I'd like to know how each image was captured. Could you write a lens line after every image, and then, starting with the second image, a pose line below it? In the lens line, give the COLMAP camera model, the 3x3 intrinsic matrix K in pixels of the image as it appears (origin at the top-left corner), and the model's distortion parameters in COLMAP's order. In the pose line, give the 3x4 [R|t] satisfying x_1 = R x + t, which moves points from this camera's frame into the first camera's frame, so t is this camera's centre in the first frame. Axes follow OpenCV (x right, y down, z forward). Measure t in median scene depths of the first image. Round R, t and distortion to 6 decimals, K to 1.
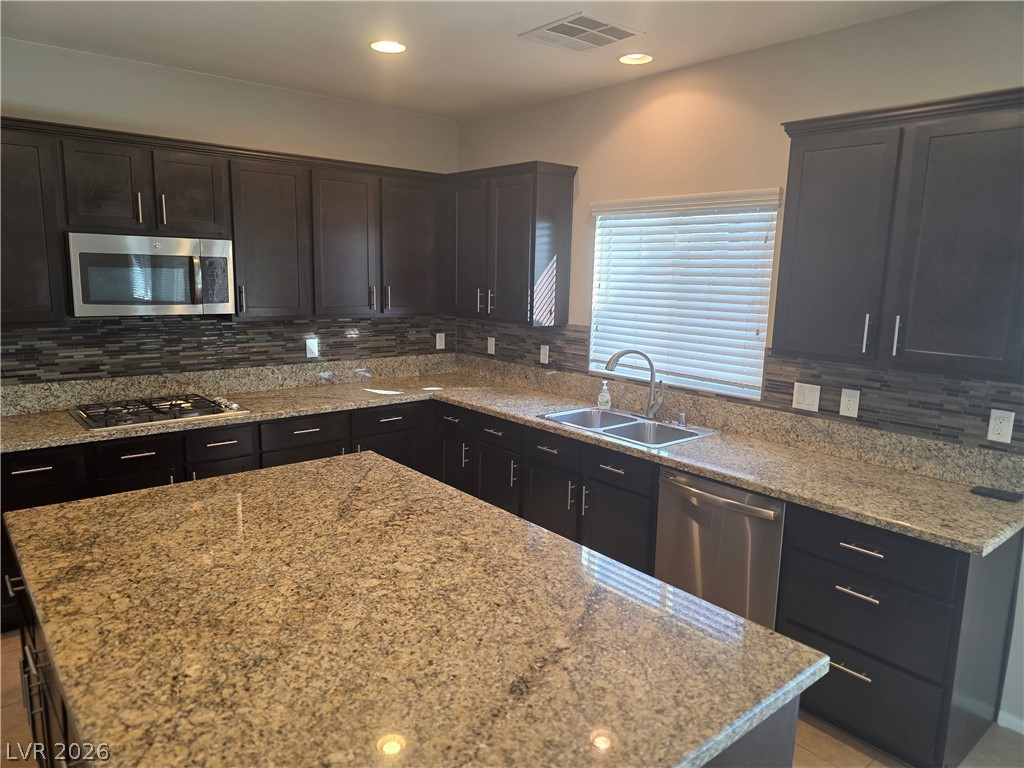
lens RADIAL K [[687.7, 0, 518.4], [0, 687.7, 388.4], [0, 0, 1]] dist [0.063884, -0.059810]
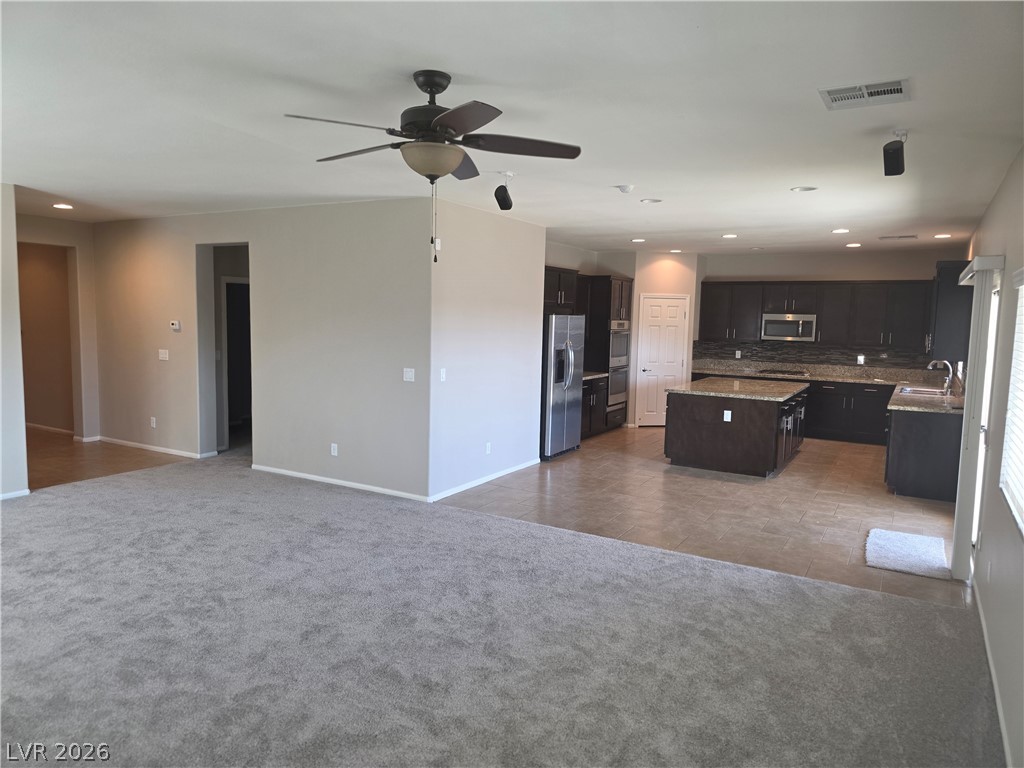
lens RADIAL K [[687.7, 0, 511.3], [0, 687.7, 378.4], [0, 0, 1]] dist [0.063884, -0.059810]
pose [[0.318381, 0.070640, -0.945327, 1.968798], [-0.180387, 0.983513, 0.012740, 0.234167], [0.930642, 0.166468, 0.325874, -1.052074]]
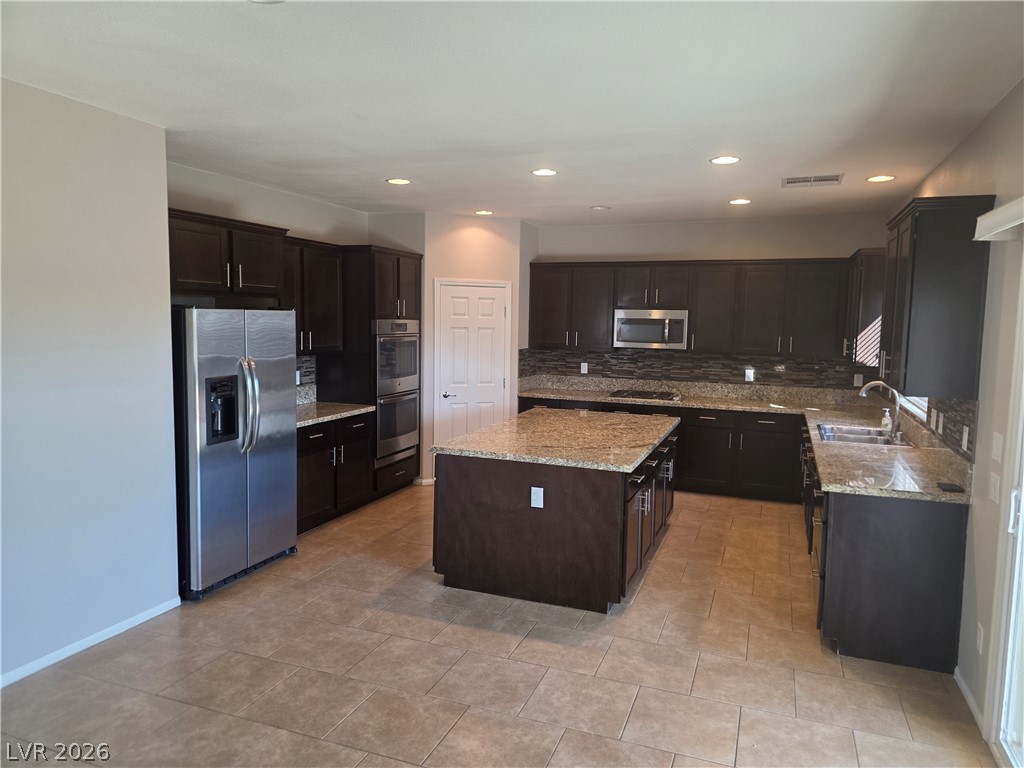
lens RADIAL K [[687.7, 0, 520.9], [0, 687.7, 380.2], [0, 0, 1]] dist [0.063884, -0.059810]
pose [[0.478128, 0.064849, -0.875893, 1.095363], [-0.158697, 0.987235, -0.013536, 0.074479], [0.863834, 0.145474, 0.482316, -0.274839]]
